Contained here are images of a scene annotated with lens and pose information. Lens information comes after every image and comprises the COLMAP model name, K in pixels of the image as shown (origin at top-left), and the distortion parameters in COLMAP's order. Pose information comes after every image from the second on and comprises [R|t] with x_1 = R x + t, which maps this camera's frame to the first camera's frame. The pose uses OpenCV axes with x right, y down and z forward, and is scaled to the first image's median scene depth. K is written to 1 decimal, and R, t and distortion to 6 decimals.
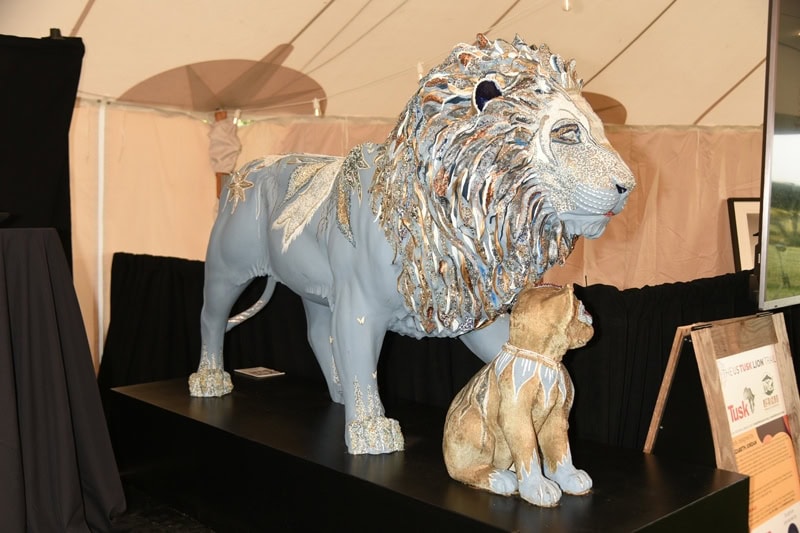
lens RADIAL K [[821.9, 0, 401.5], [0, 821.9, 264.5], [0, 0, 1]] dist [-0.016420, 0.000000]
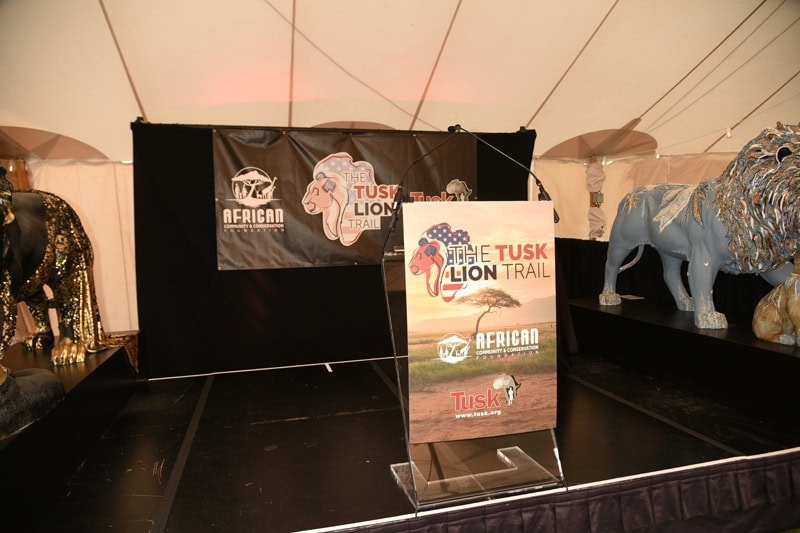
lens RADIAL K [[539.4, 0, 396.6], [0, 539.4, 272.8], [0, 0, 1]] dist [-0.034568, 0.004455]
pose [[0.885918, 0.018586, -0.463470, -0.117778], [0.001926, 0.999041, 0.043745, 0.029029], [0.463838, -0.039647, 0.885032, -0.561235]]
